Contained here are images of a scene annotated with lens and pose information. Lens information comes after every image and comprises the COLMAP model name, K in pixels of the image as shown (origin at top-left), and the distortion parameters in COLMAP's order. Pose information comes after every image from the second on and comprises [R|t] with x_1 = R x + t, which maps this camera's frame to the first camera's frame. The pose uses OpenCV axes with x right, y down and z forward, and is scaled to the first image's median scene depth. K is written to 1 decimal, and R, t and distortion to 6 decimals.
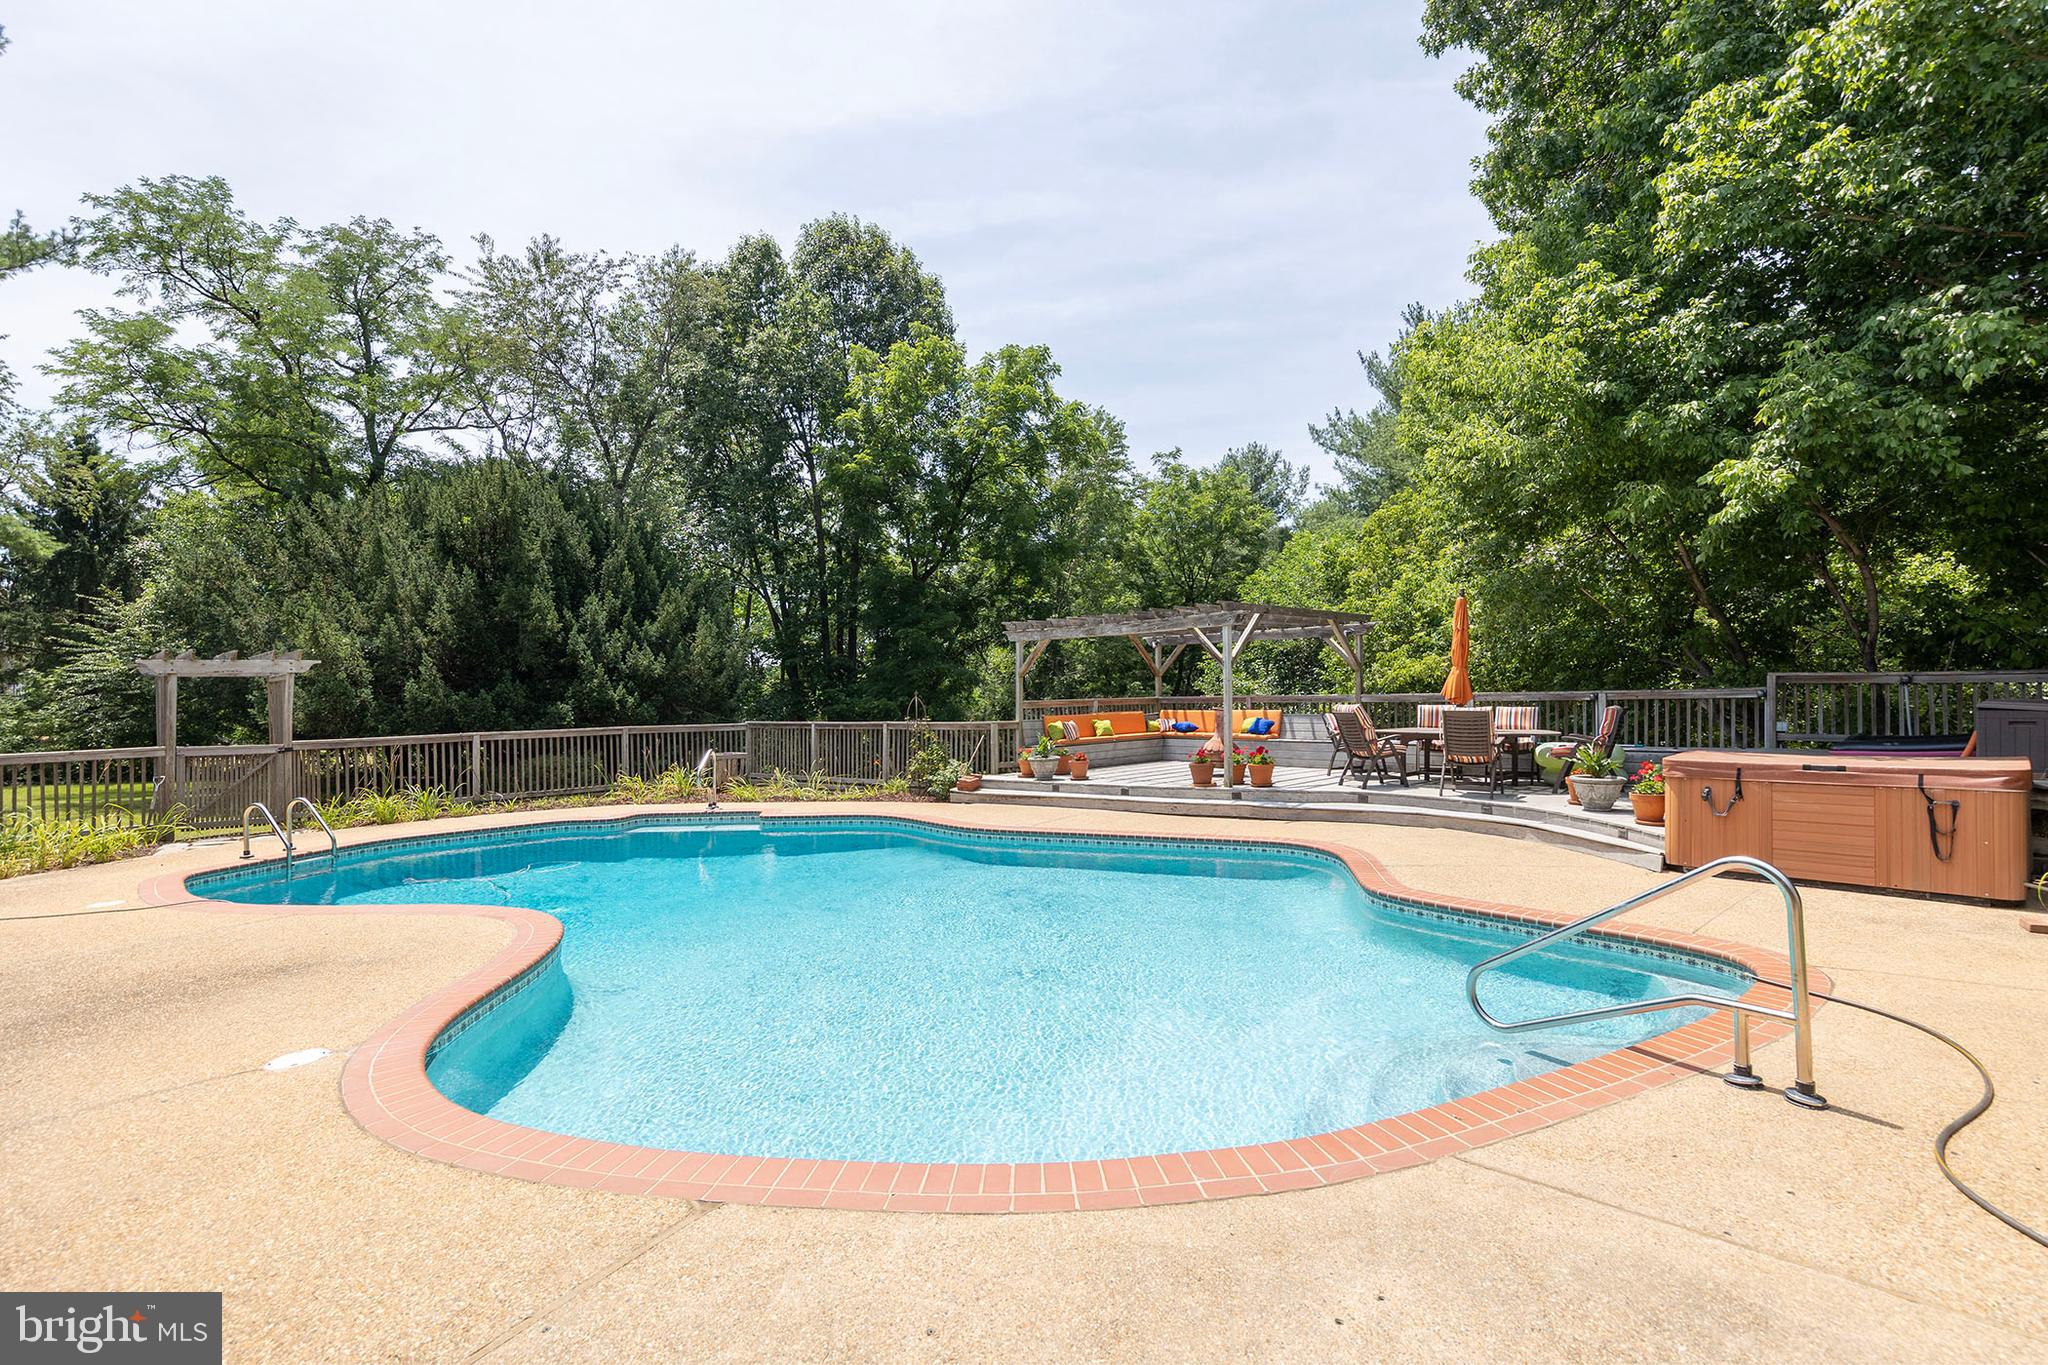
lens RADIAL K [[909.9, 0, 1054.6], [0, 909.9, 691.2], [0, 0, 1]] dist [0.008177, -0.000107]
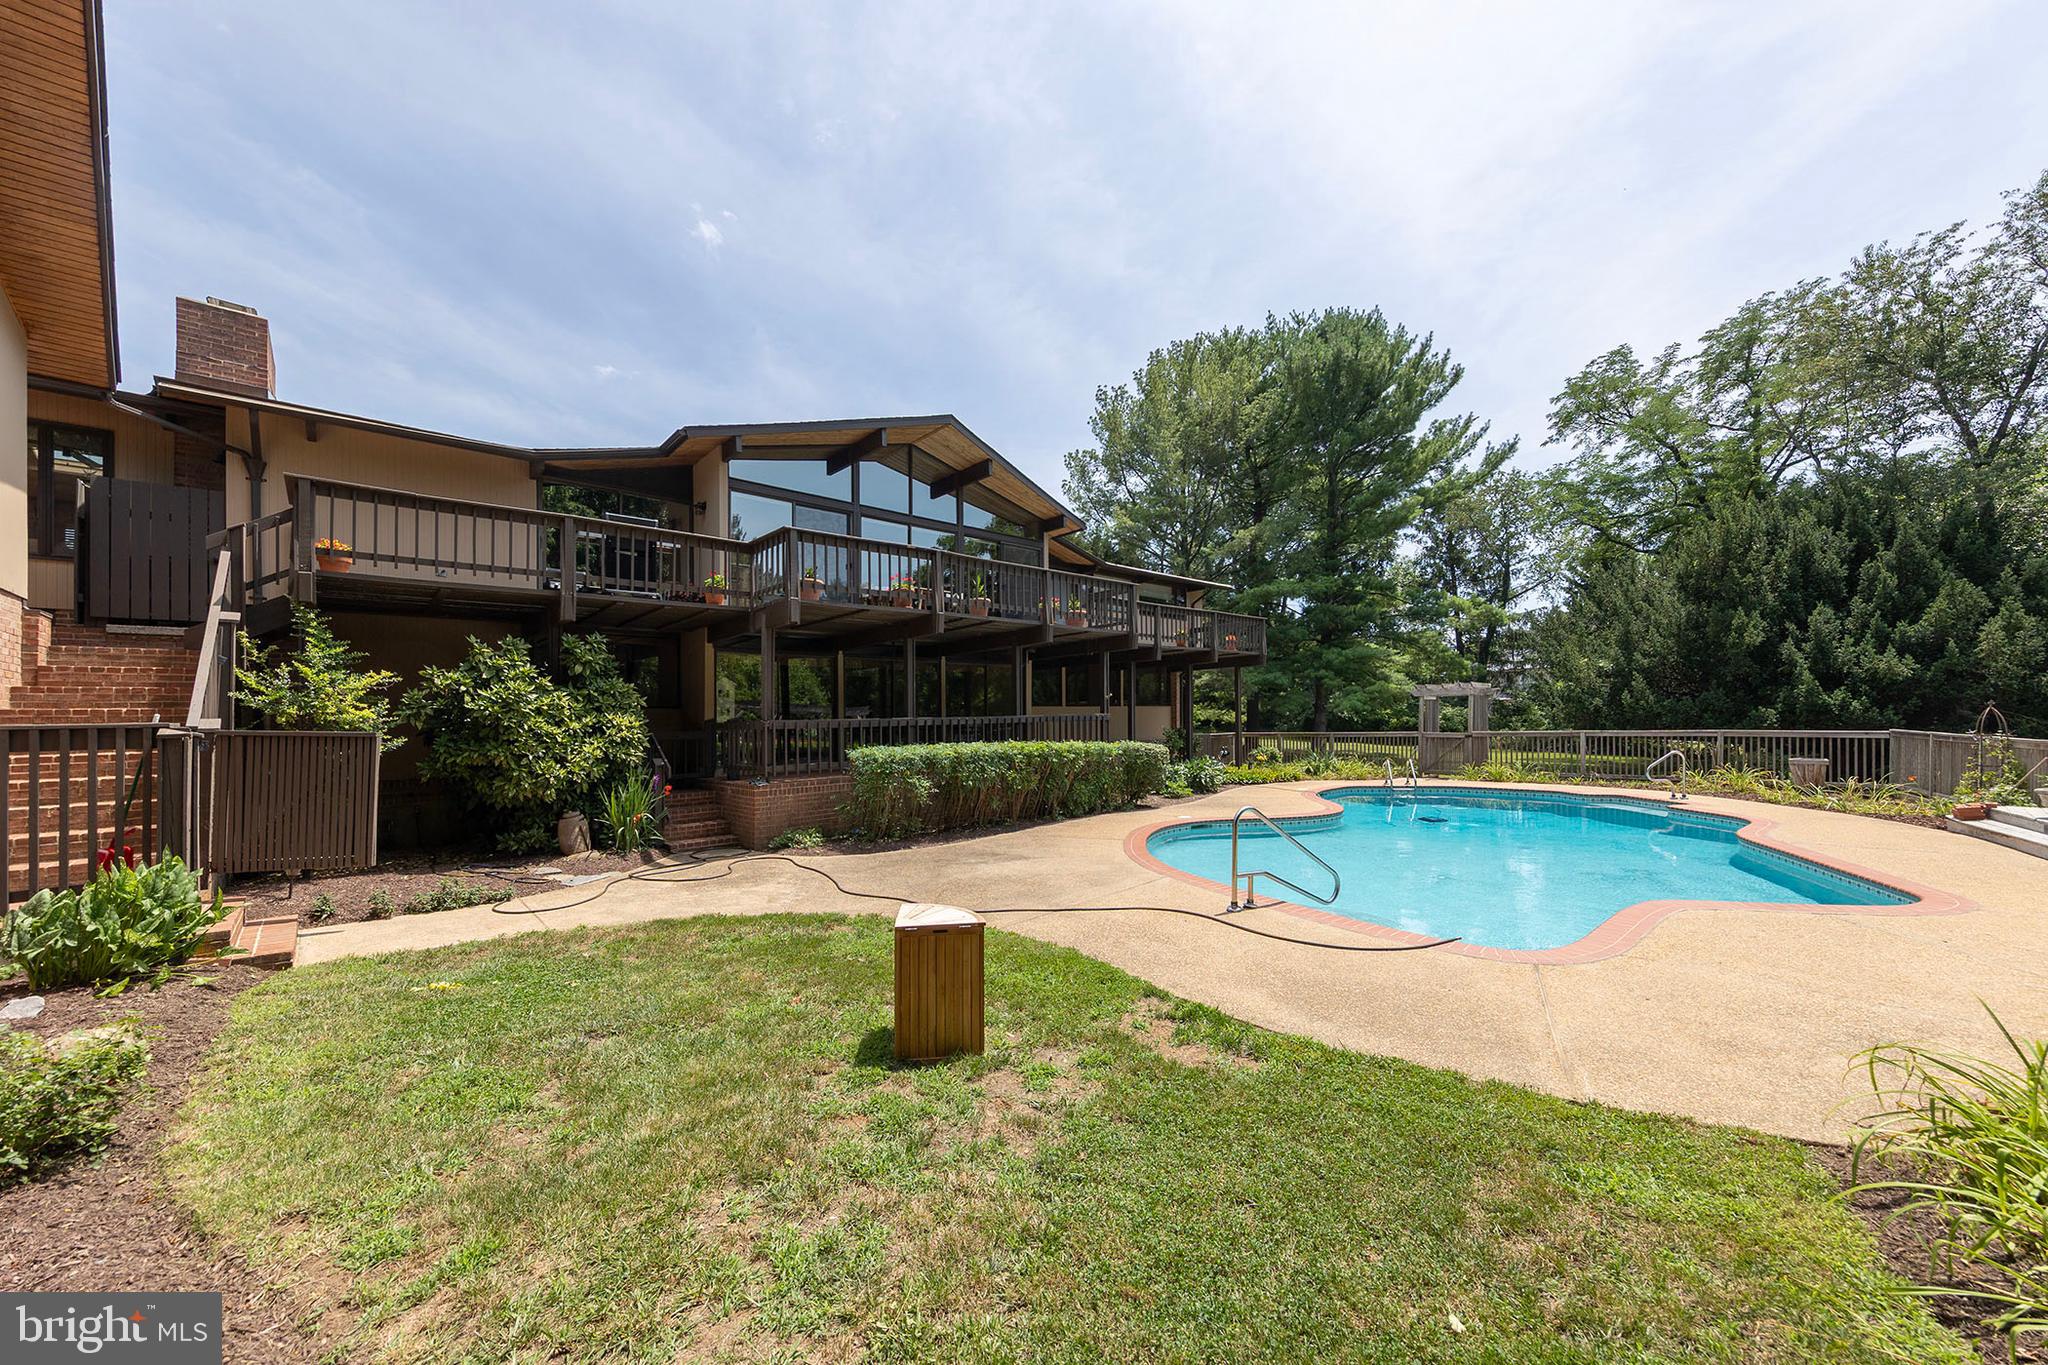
lens RADIAL K [[738.2, 0, 999.6], [0, 738.2, 715.3], [0, 0, 1]] dist [0.000054, 0.000001]
pose [[-0.060272, 0.016676, -0.998043, 0.481631], [0.026173, 0.999543, 0.015120, -0.017388], [0.997839, -0.025211, -0.060681, 0.093231]]
